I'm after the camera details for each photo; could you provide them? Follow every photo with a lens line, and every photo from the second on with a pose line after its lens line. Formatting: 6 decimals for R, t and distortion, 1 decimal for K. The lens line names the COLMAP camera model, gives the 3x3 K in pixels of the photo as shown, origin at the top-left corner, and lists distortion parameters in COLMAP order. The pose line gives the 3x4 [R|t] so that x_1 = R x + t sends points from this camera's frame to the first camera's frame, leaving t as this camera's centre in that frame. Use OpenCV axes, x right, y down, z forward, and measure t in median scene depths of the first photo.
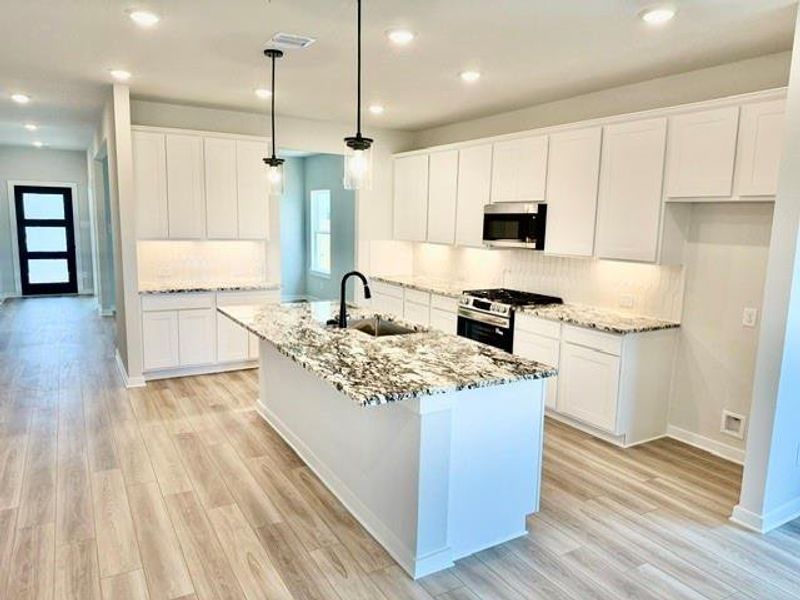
lens RADIAL K [[559.6, 0, 402.8], [0, 559.6, 300.1], [0, 0, 1]] dist [0.080177, -0.096357]
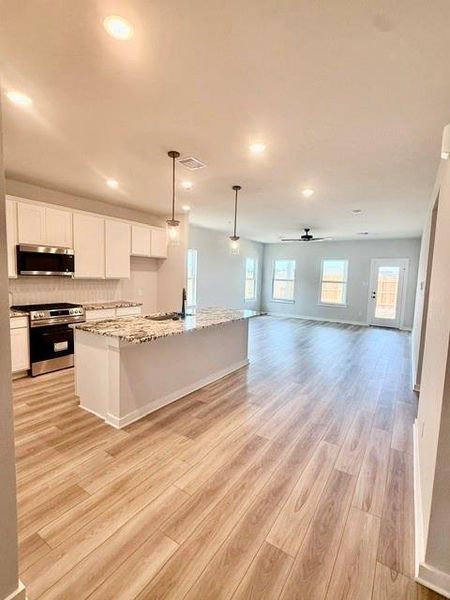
lens RADIAL K [[276.0, 0, 225.0], [0, 276.0, 300.0], [0, 0, 1]] dist [0.002807, 0.000608]
pose [[-0.432059, -0.115048, 0.894477, -0.770754], [0.092637, 0.980922, 0.170913, -0.121239], [-0.897075, 0.156707, -0.413159, 0.955463]]
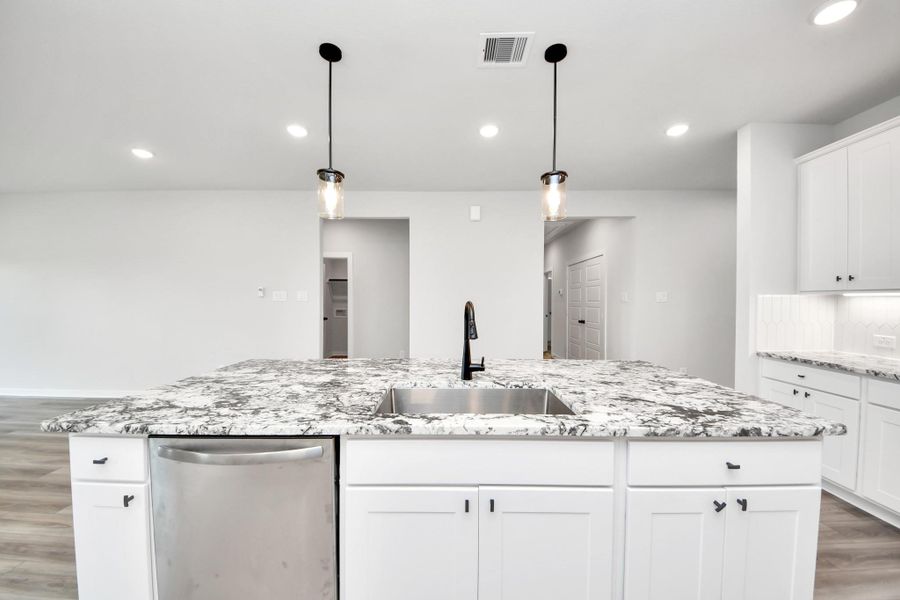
lens RADIAL K [[322.1, 0, 449.7], [0, 322.1, 301.5], [0, 0, 1]] dist [0.001203, -0.003009]
pose [[-0.518466, -0.025007, -0.854733, 0.200533], [-0.141030, 0.988384, 0.056629, -0.054937], [0.843388, 0.149903, -0.515970, 0.903699]]
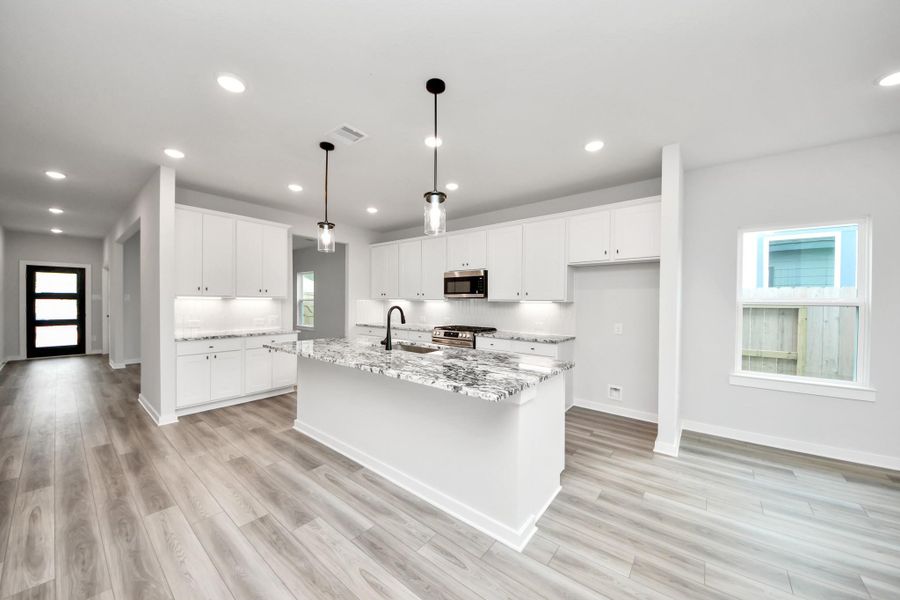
lens RADIAL K [[318.6, 0, 449.6], [0, 318.6, 303.2], [0, 0, 1]] dist [0.018092, -0.013383]
pose [[0.937305, -0.017055, 0.348092, -0.173051], [0.063486, 0.990446, -0.122419, 0.030756], [-0.342678, 0.136843, 0.929433, 0.192207]]
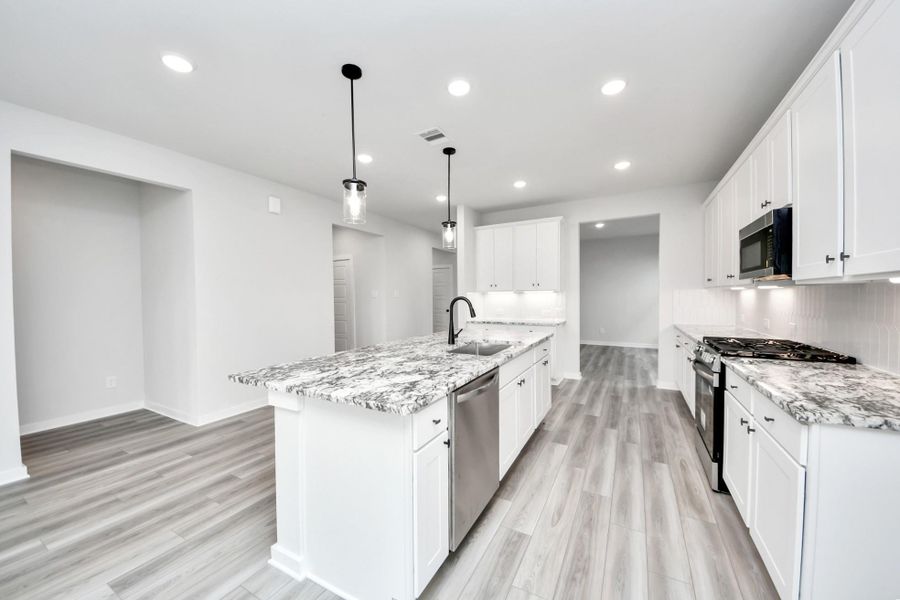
lens RADIAL K [[331.2, 0, 456.9], [0, 331.2, 296.2], [0, 0, 1]] dist [0.041759, -0.004523]
pose [[0.517962, -0.029259, -0.854903, 0.392190], [-0.103360, 0.989951, -0.096505, 0.011490], [0.849136, 0.138349, 0.509733, 0.482439]]
